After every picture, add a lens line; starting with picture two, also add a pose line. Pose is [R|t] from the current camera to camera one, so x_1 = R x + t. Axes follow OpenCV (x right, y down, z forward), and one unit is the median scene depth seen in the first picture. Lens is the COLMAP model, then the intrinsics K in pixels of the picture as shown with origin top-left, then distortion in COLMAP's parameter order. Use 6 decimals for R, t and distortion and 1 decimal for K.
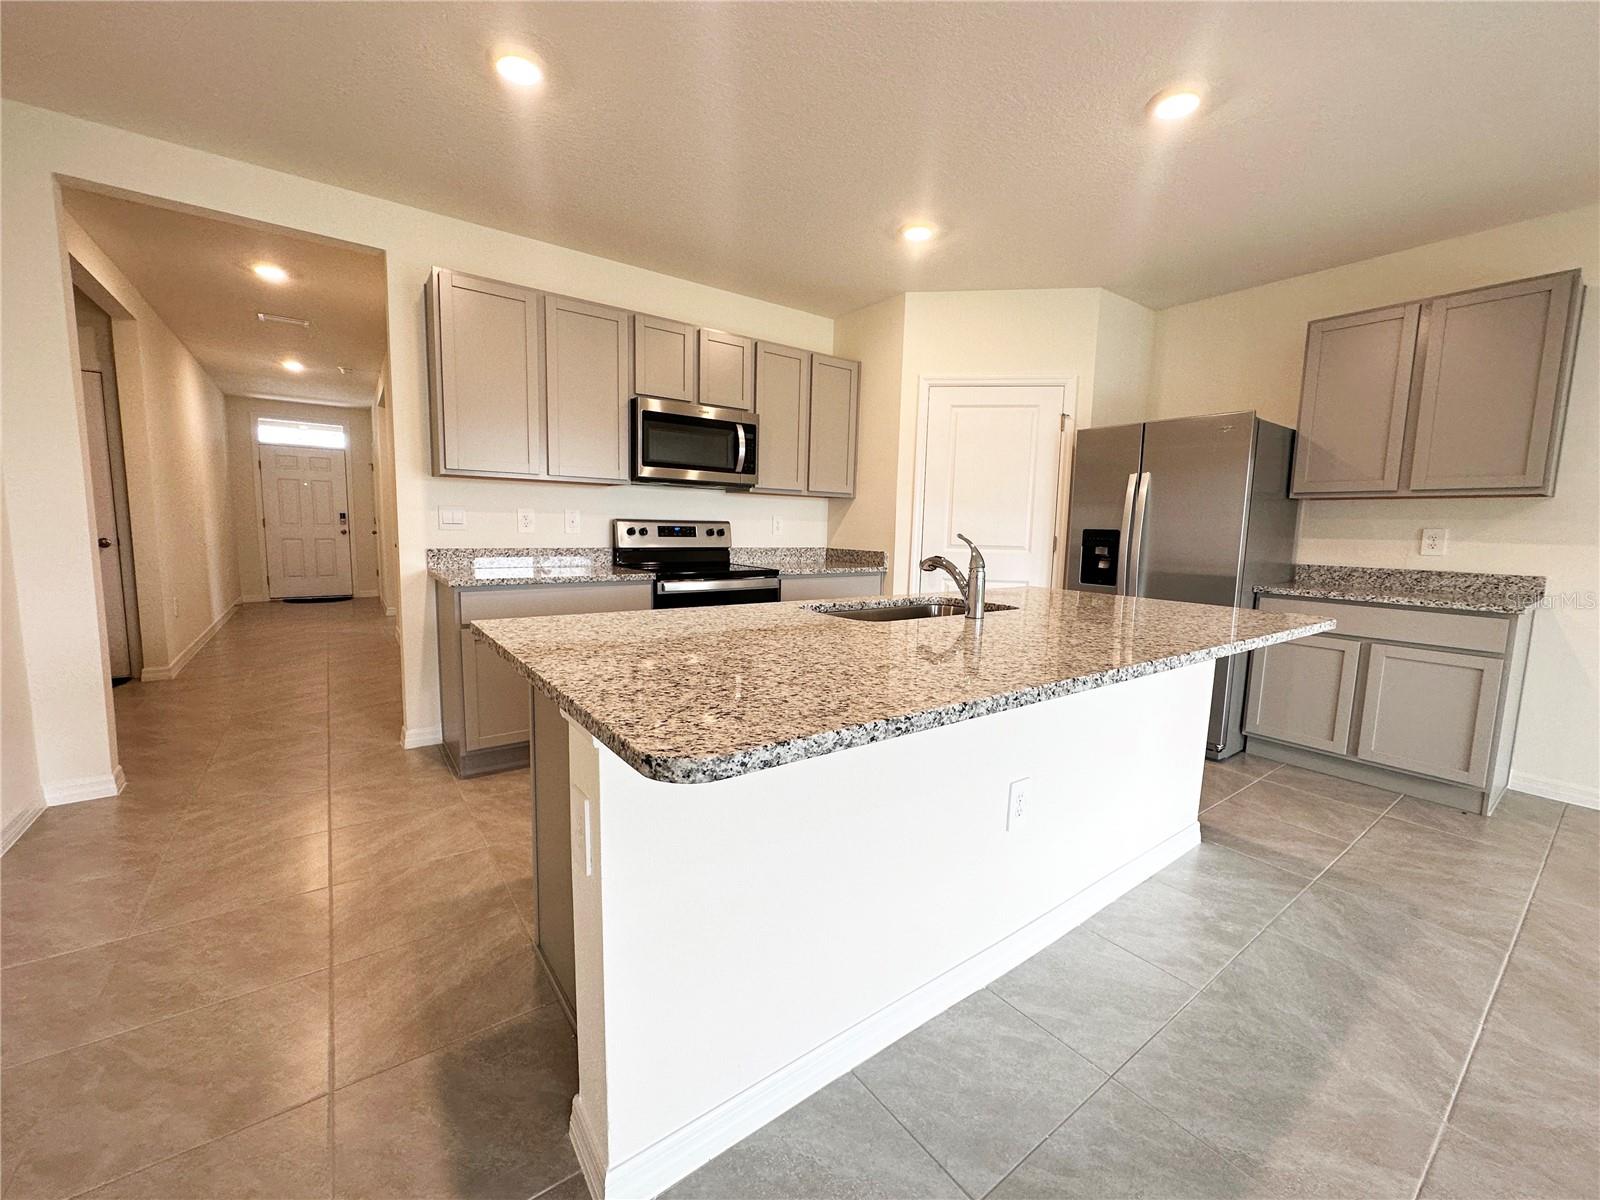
lens RADIAL K [[637.5, 0, 801.4], [0, 637.5, 597.6], [0, 0, 1]] dist [-0.003186, 0.000334]
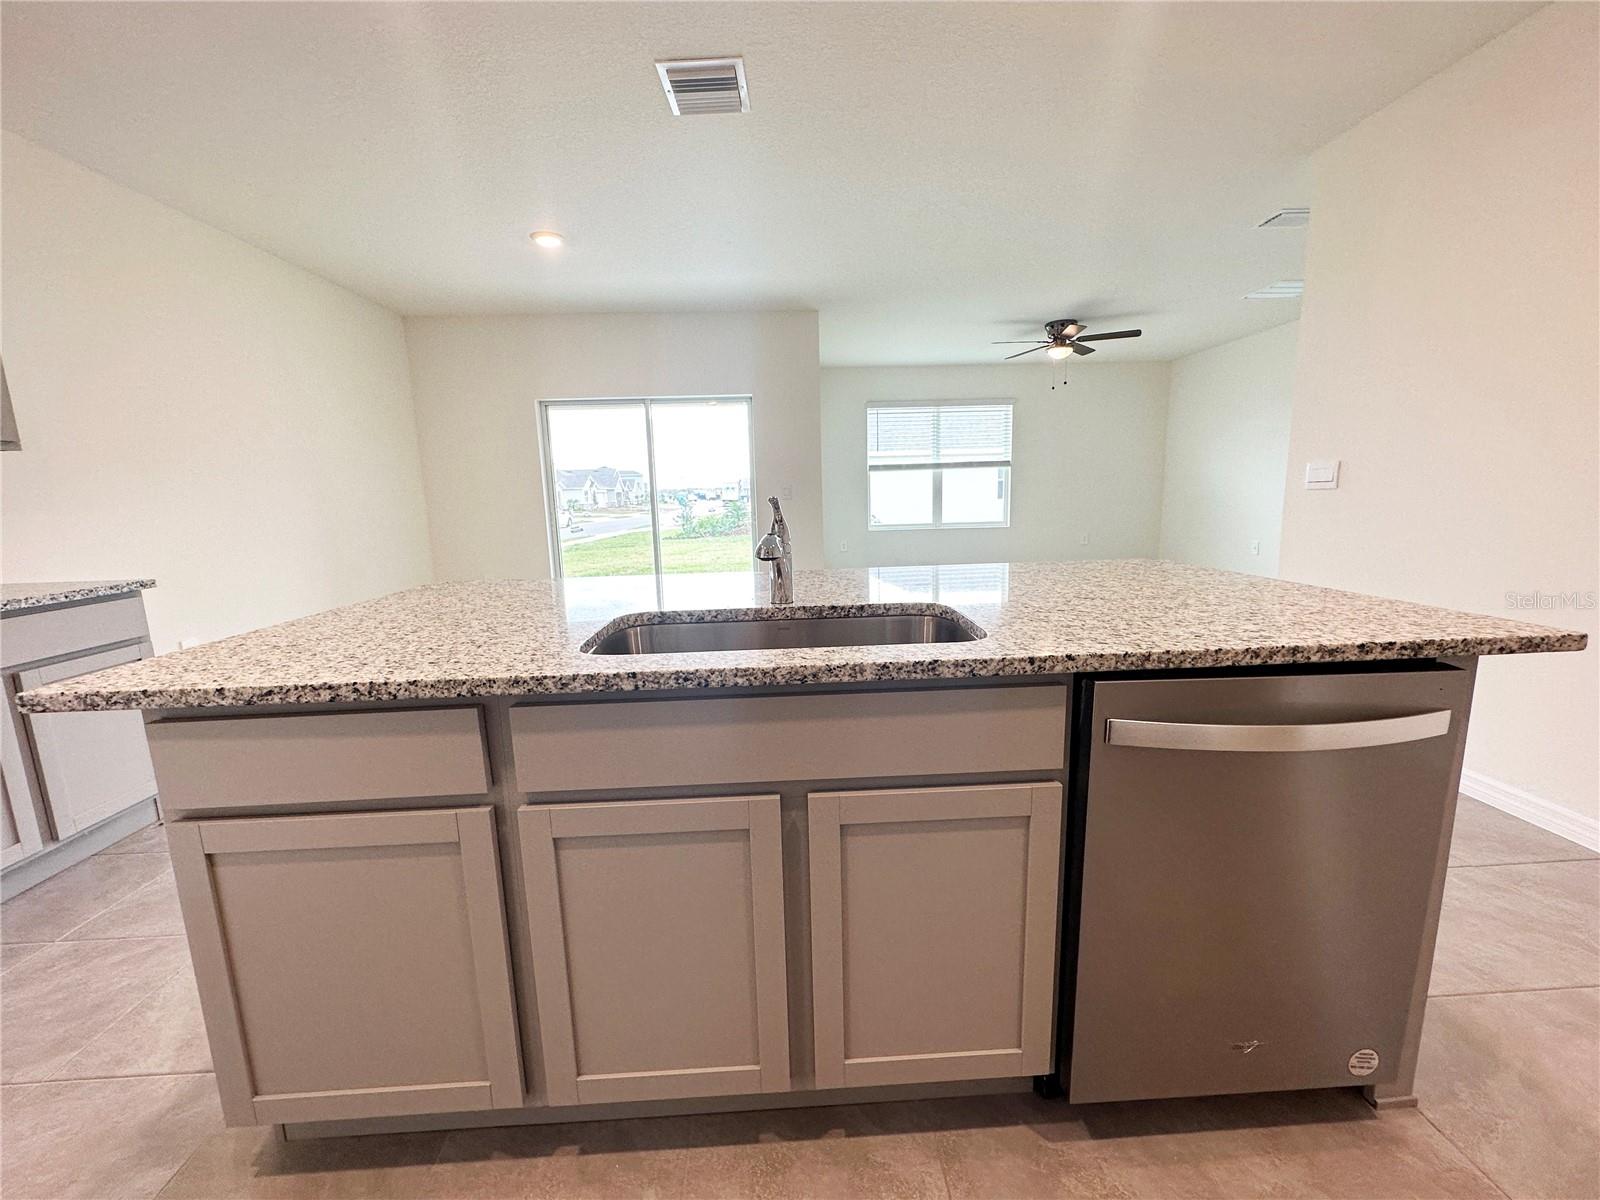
lens RADIAL K [[637.5, 0, 801.4], [0, 637.5, 597.6], [0, 0, 1]] dist [-0.003186, 0.000334]
pose [[-0.831947, -0.093714, 0.546884, -0.099482], [0.068542, 0.960726, 0.268900, -0.105275], [-0.550605, 0.261195, -0.792850, 0.906415]]
